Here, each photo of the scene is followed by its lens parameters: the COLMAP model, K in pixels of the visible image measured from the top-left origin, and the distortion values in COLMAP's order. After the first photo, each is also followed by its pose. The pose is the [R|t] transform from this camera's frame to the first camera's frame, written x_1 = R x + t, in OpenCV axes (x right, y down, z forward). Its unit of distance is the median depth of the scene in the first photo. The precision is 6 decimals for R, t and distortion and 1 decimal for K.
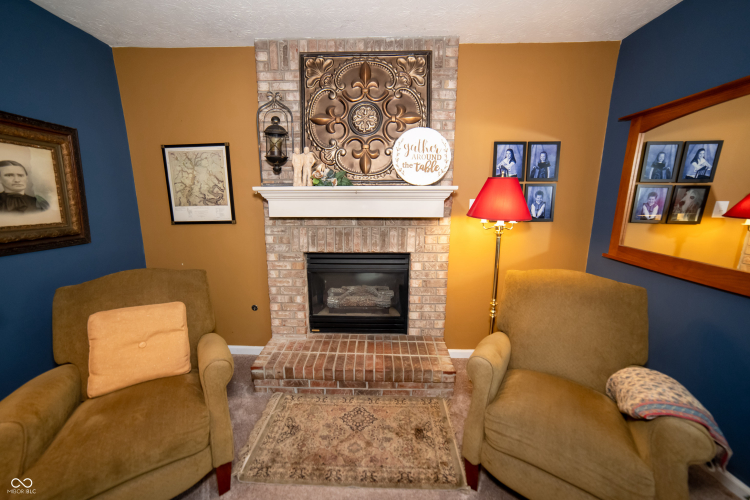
lens RADIAL K [[294.3, 0, 384.5], [0, 294.3, 250.8], [0, 0, 1]] dist [-0.068114, 0.032951]
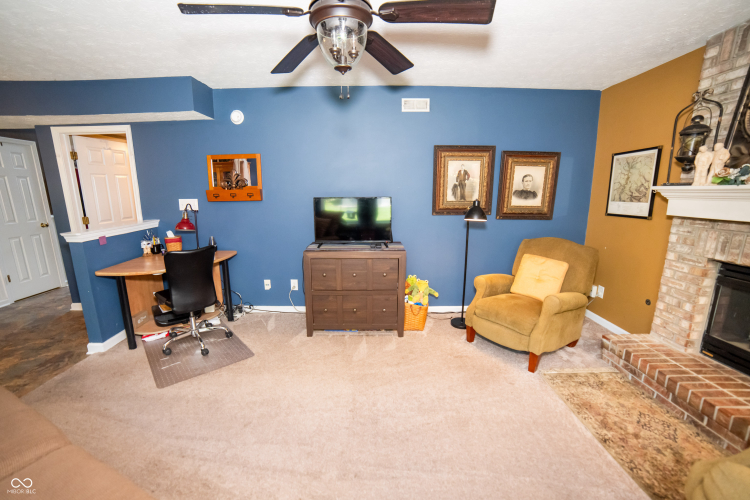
lens RADIAL K [[294.3, 0, 384.5], [0, 294.3, 250.8], [0, 0, 1]] dist [-0.068114, 0.032951]
pose [[0.060391, 0.208898, -0.976071, 0.527757], [-0.198525, 0.960834, 0.193354, 0.011488], [0.978233, 0.182098, 0.099498, -0.074035]]
